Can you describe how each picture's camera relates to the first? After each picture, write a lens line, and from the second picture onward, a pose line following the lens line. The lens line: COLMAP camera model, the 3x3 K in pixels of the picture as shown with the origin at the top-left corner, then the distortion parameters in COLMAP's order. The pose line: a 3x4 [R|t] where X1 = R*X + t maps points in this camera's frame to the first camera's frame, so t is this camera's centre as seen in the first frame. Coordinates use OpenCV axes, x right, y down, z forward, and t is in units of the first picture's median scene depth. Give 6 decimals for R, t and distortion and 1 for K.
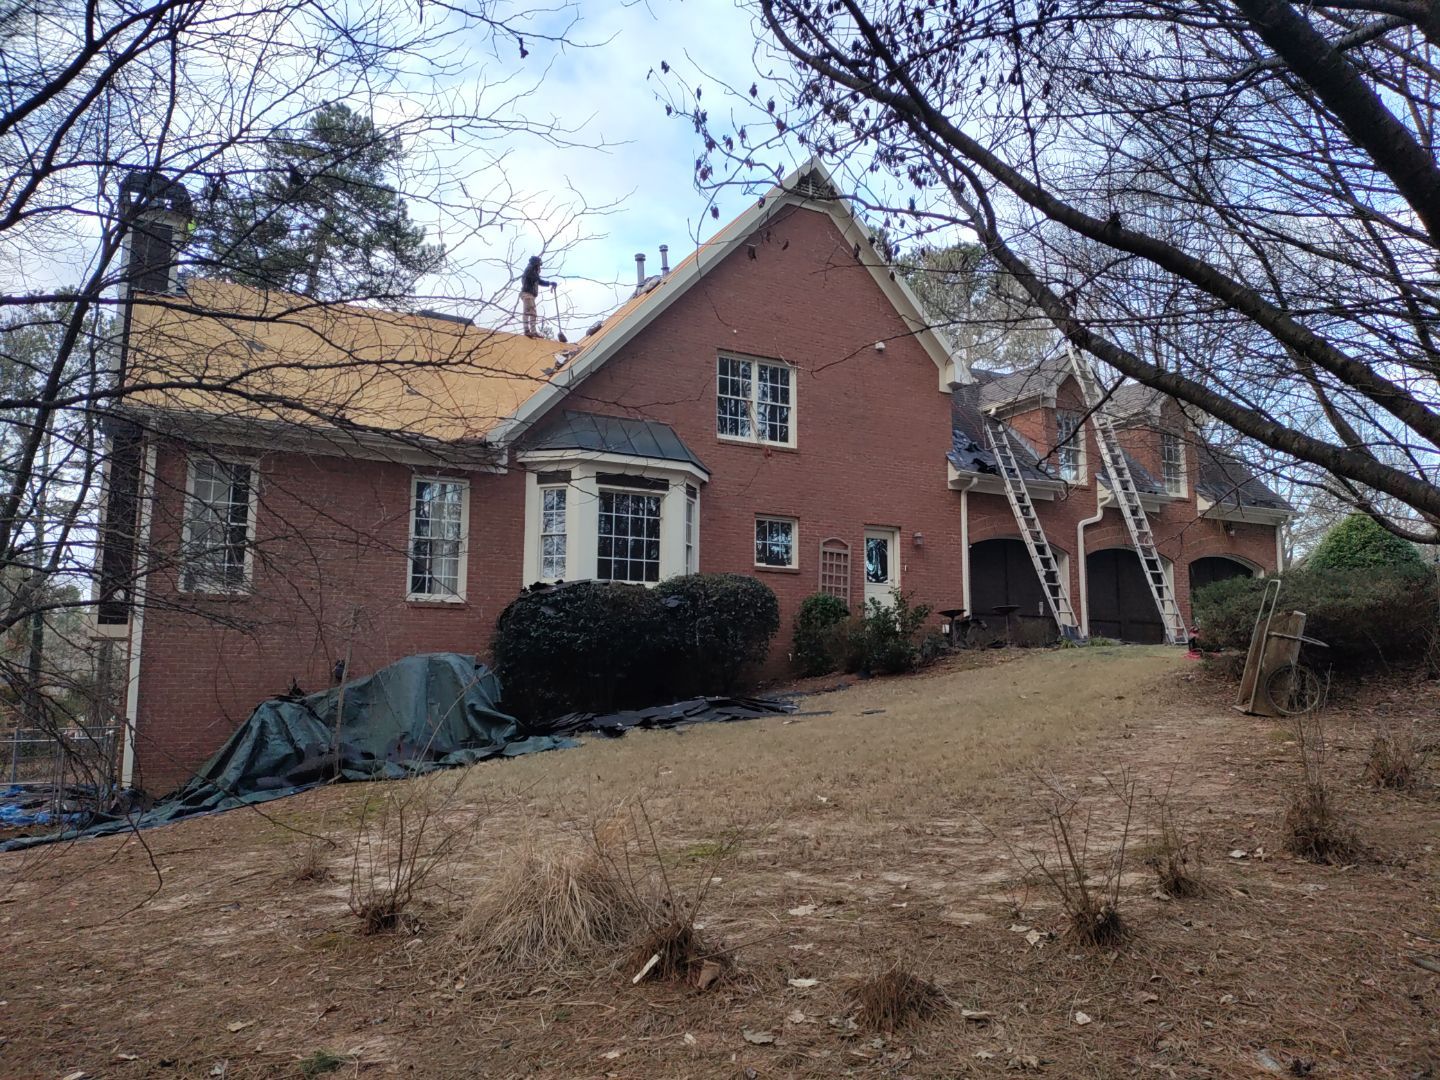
lens RADIAL K [[1045.6, 0, 723.3], [0, 1045.6, 538.8], [0, 0, 1]] dist [0.118907, -0.133049]
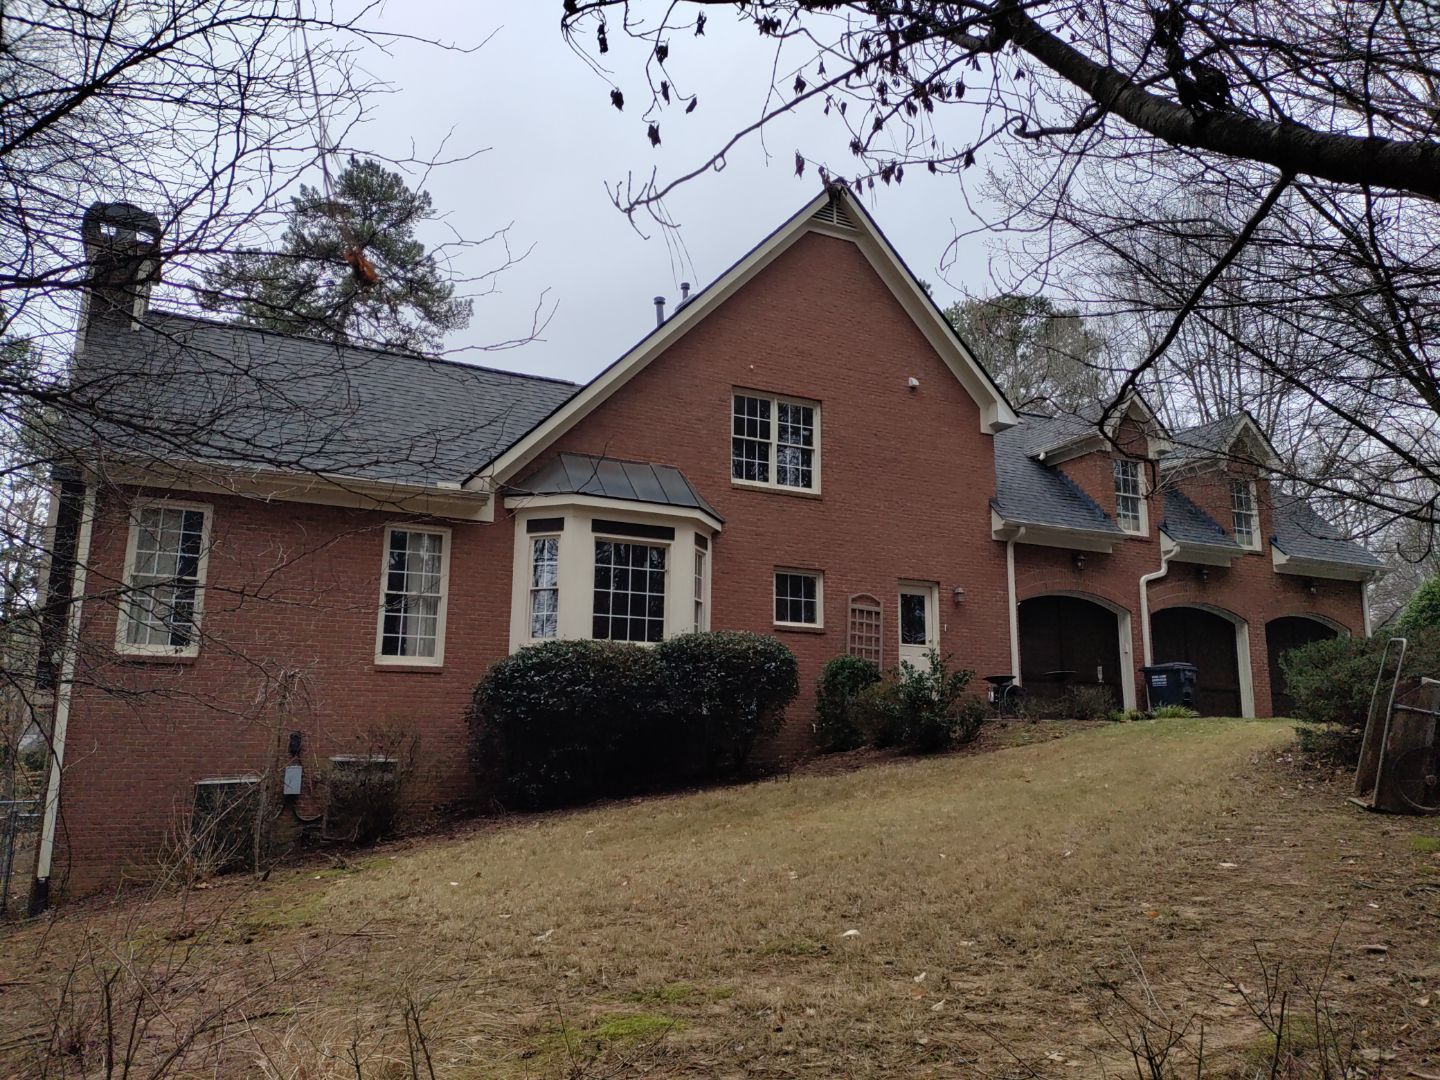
lens RADIAL K [[1049.1, 0, 722.5], [0, 1049.1, 537.3], [0, 0, 1]] dist [0.099365, -0.139829]
pose [[0.998886, -0.004668, -0.046949, 0.031382], [0.001761, 0.998089, -0.061769, 0.007200], [0.047148, 0.061618, 0.996986, 0.108126]]
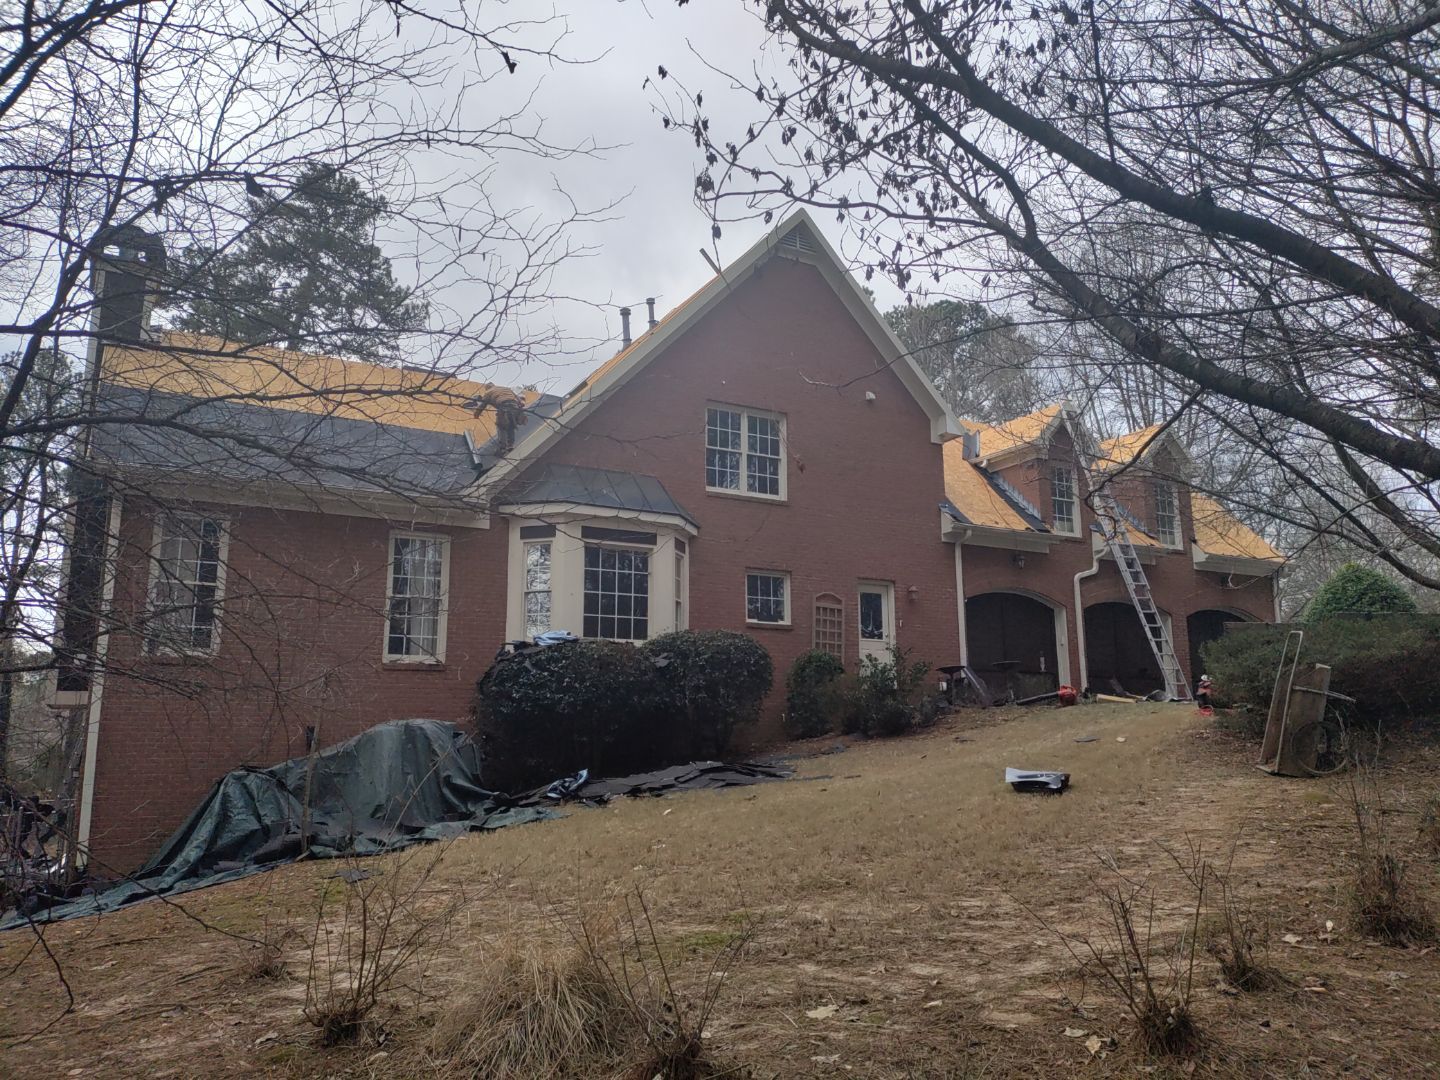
lens RADIAL K [[1051.3, 0, 724.0], [0, 1051.3, 537.9], [0, 0, 1]] dist [0.095573, -0.131472]
pose [[0.999852, -0.007730, 0.015352, -0.005144], [0.008572, 0.998418, -0.055563, 0.002077], [-0.014898, 0.055686, 0.998337, 0.029315]]
